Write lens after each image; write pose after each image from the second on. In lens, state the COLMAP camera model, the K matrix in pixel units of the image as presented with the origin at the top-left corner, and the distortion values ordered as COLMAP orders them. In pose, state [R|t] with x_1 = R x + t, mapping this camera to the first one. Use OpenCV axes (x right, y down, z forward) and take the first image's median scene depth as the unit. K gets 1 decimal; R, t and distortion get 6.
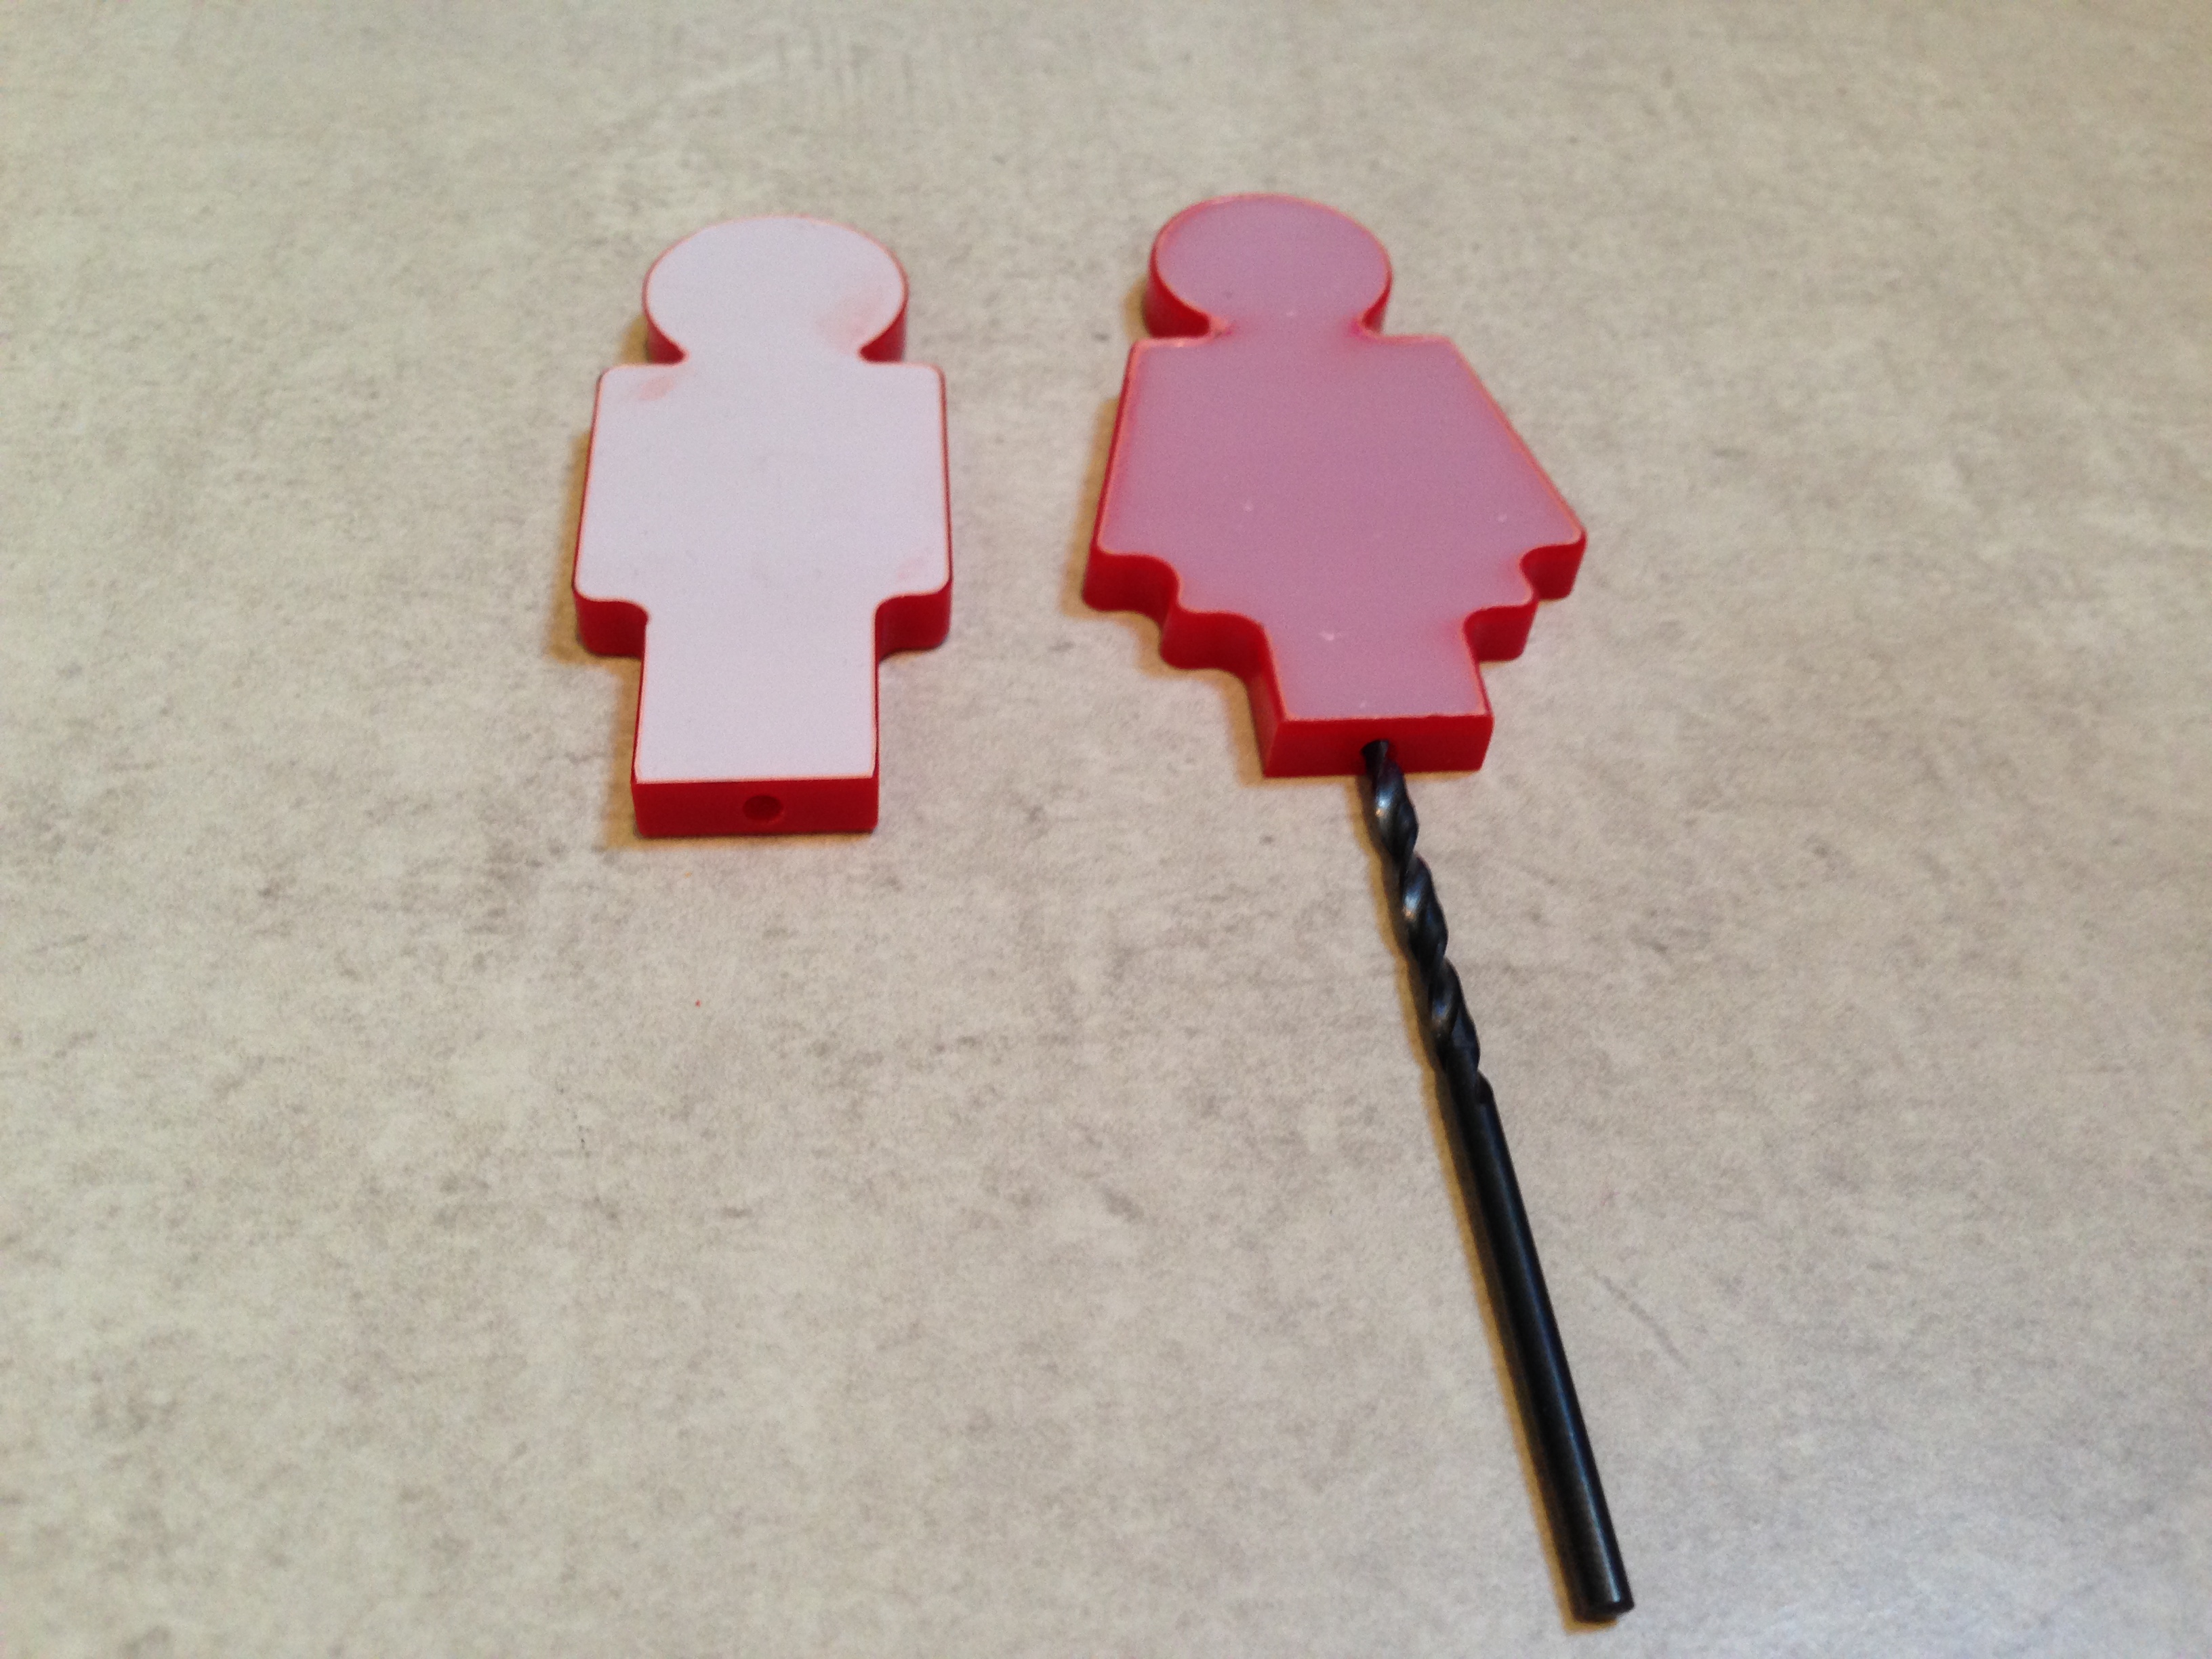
lens RADIAL K [[2089.8, 0, 1106.0], [0, 2089.8, 829.5], [0, 0, 1]] dist [0.092030, -0.207769]
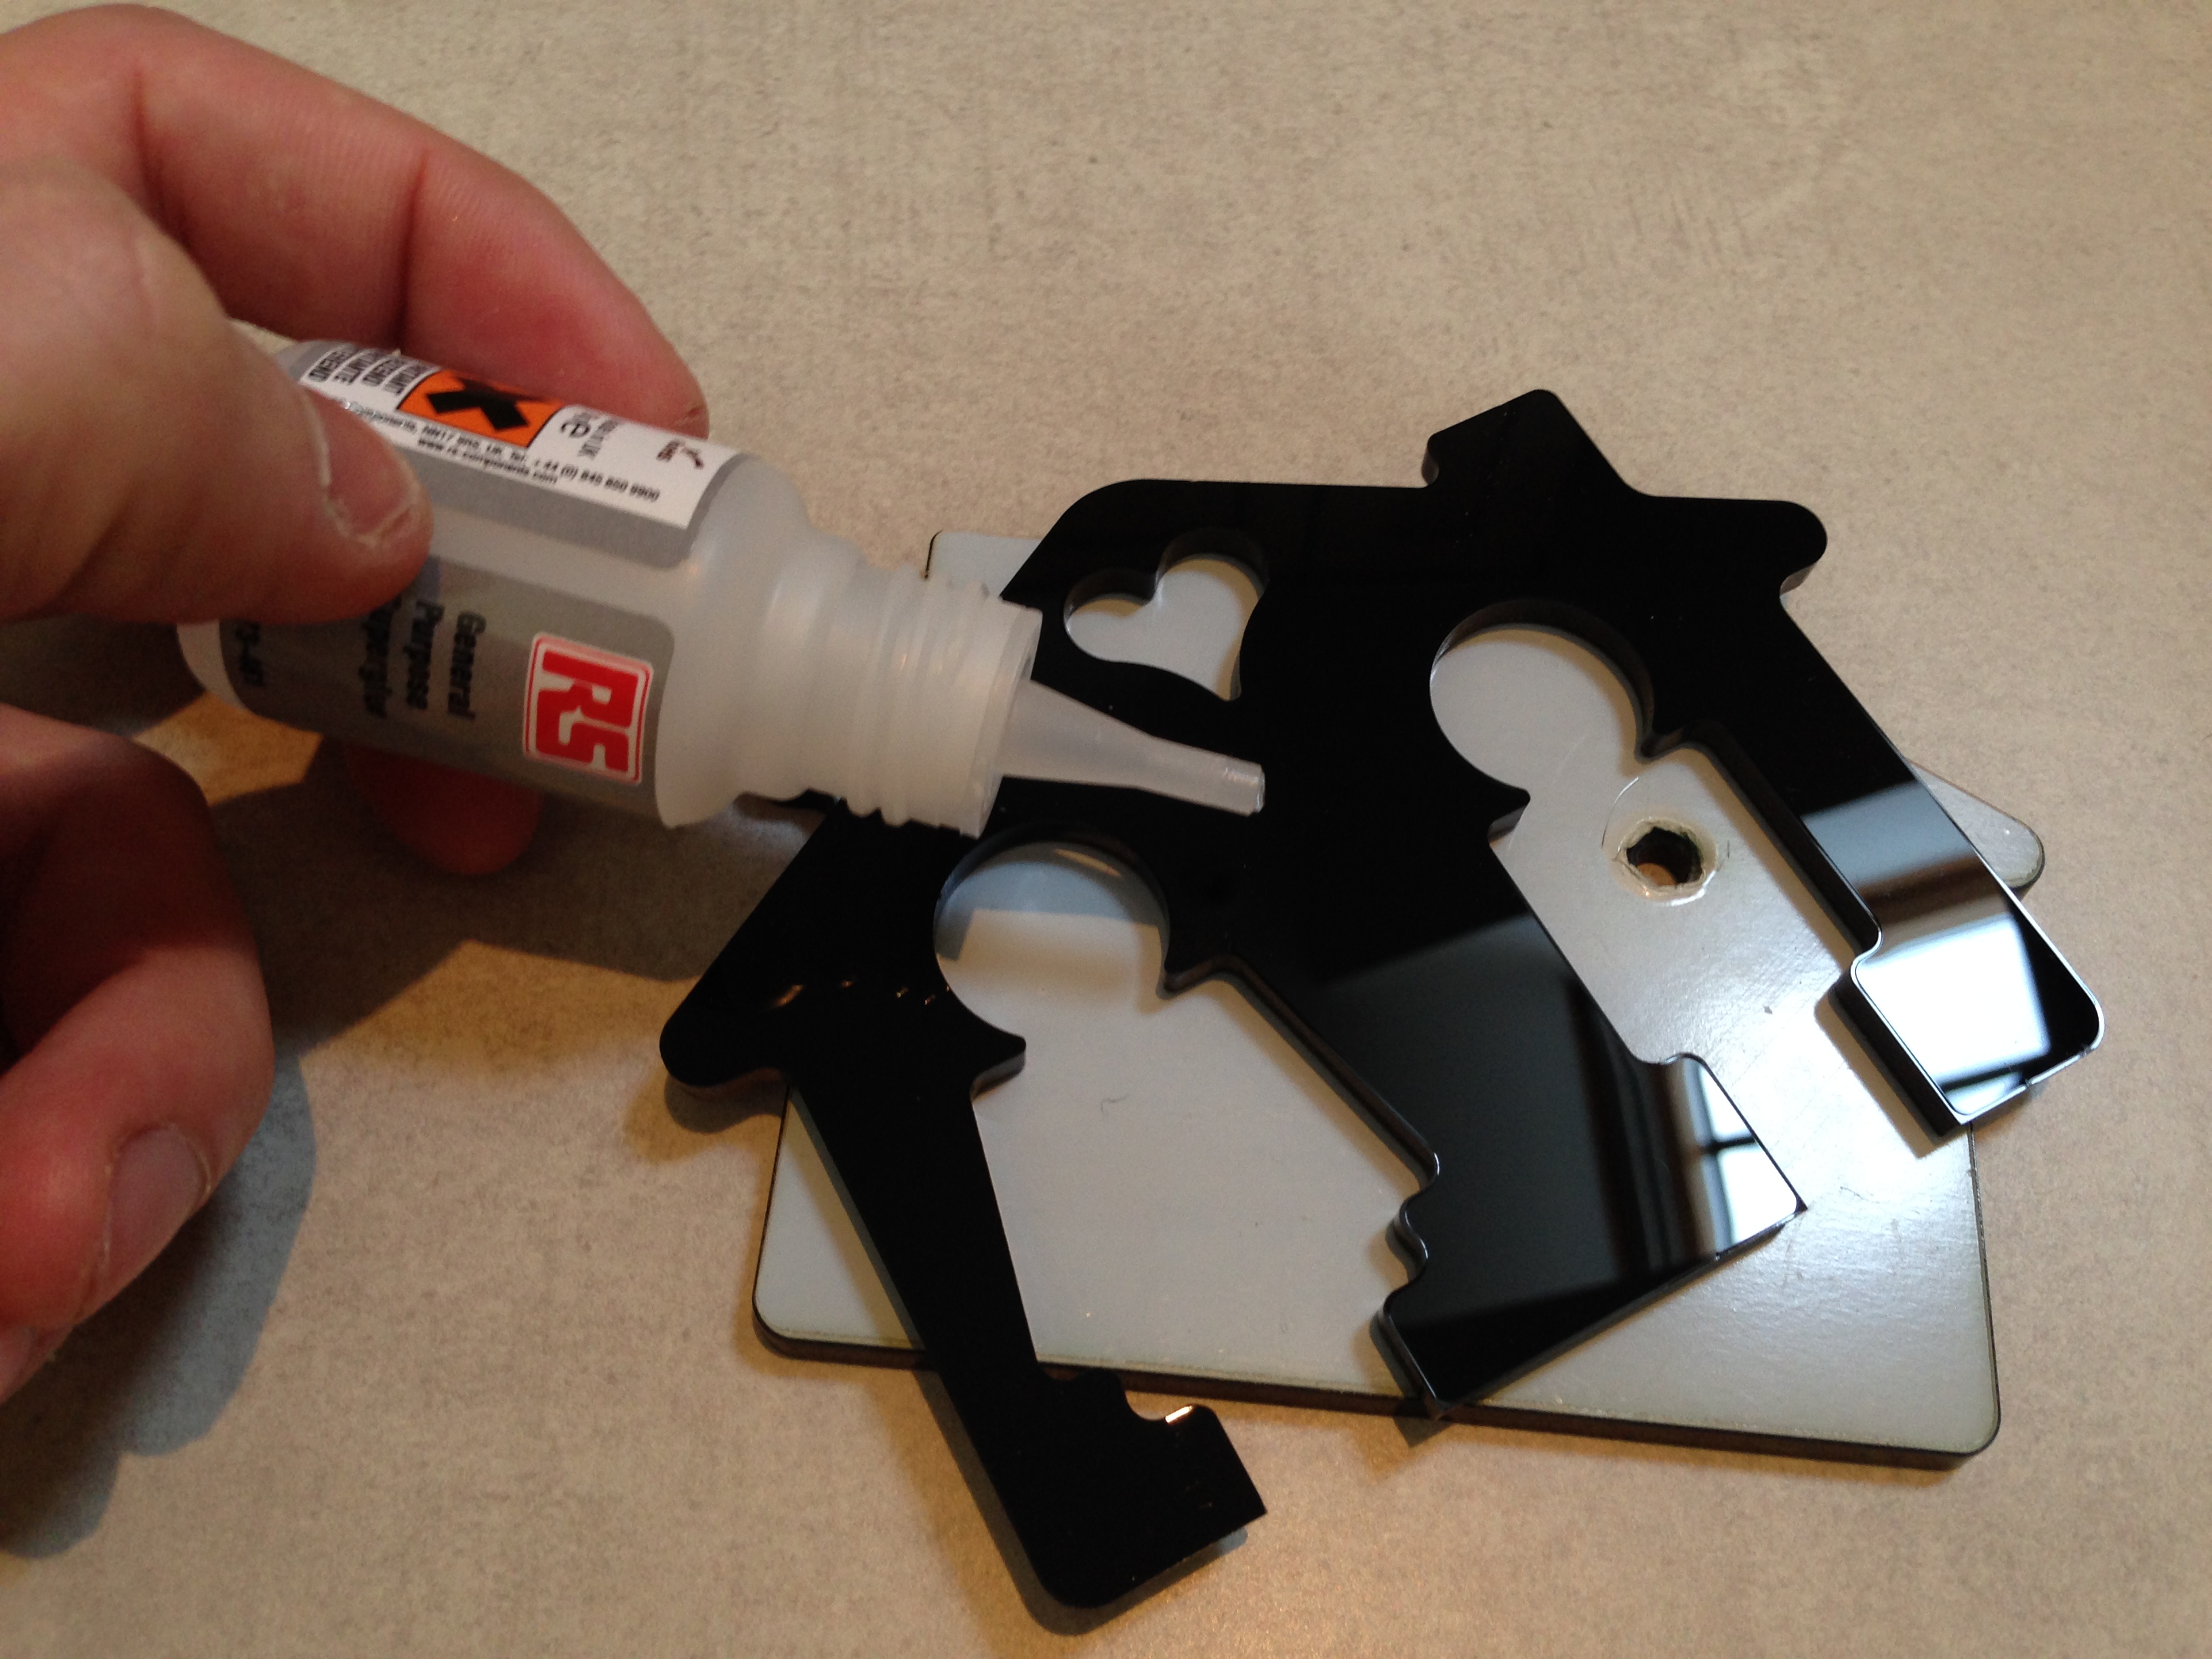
lens RADIAL K [[2113.4, 0, 1119.0], [0, 2113.4, 826.1], [0, 0, 1]] dist [0.142875, -0.310752]
pose [[-0.997432, -0.044916, -0.055777, 0.381696], [-0.034728, -0.377787, 0.925241, -2.421046], [-0.062630, 0.924803, 0.375257, 1.311637]]
